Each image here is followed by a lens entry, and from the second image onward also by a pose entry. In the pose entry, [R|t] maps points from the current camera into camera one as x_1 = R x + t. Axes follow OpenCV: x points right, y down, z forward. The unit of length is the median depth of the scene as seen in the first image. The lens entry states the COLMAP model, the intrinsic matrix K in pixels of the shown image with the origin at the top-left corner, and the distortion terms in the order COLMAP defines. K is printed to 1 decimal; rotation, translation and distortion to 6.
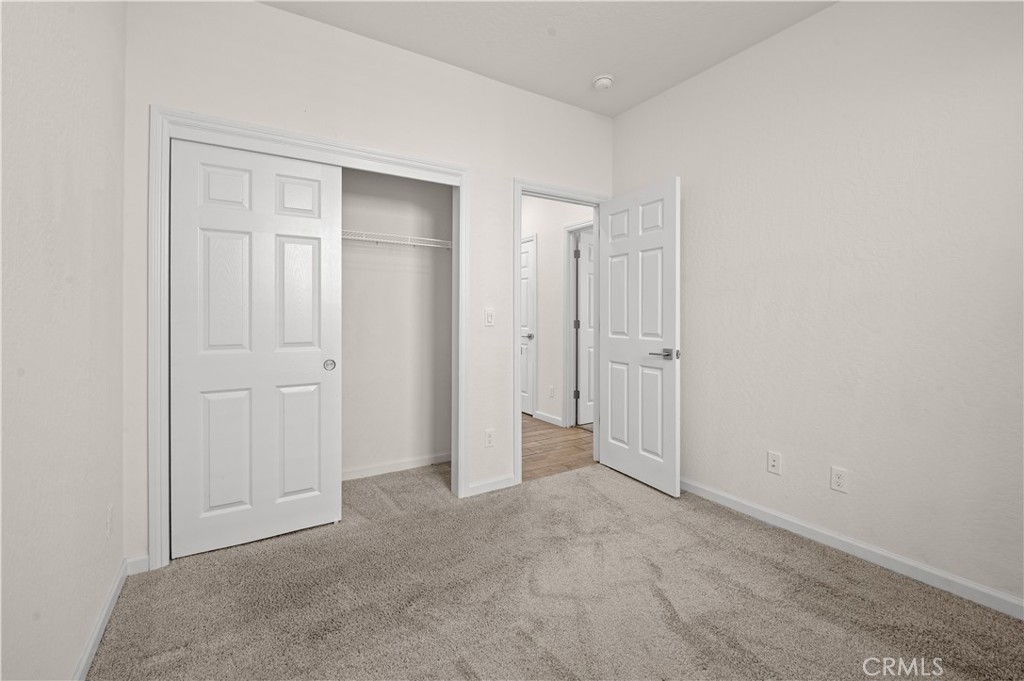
lens RADIAL K [[438.3, 0, 507.0], [0, 438.3, 321.6], [0, 0, 1]] dist [-0.002492, -0.001744]
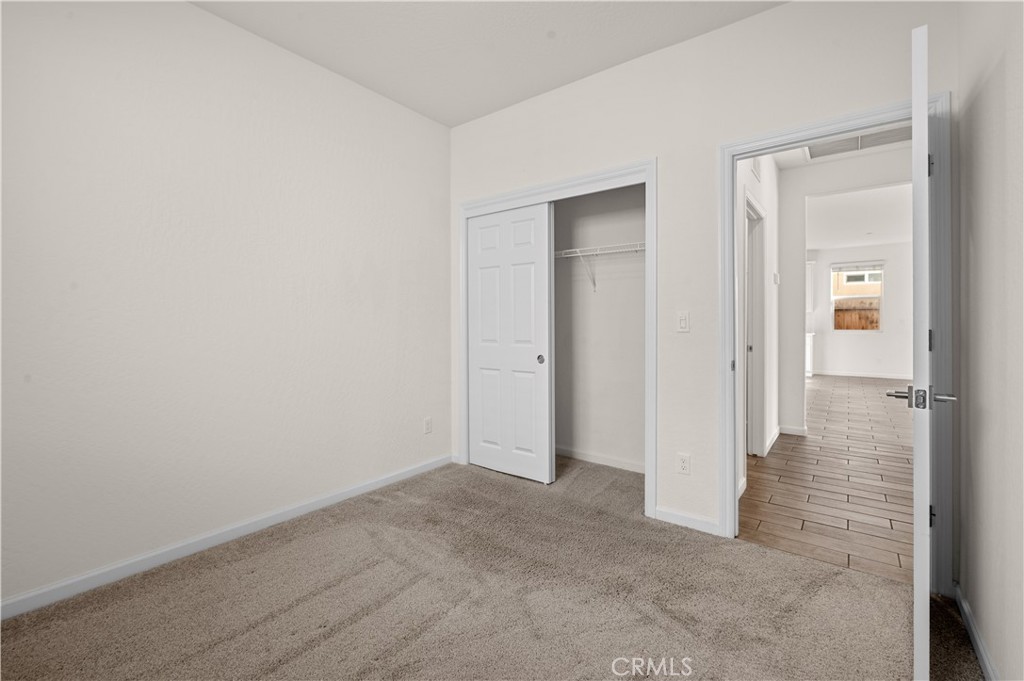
lens RADIAL K [[438.3, 0, 529.8], [0, 438.3, 325.7], [0, 0, 1]] dist [-0.002492, -0.001744]
pose [[0.367907, 0.002550, -0.929859, 0.741931], [-0.009164, 0.999958, -0.000884, 0.002022], [0.929818, 0.008846, 0.367915, 0.471590]]
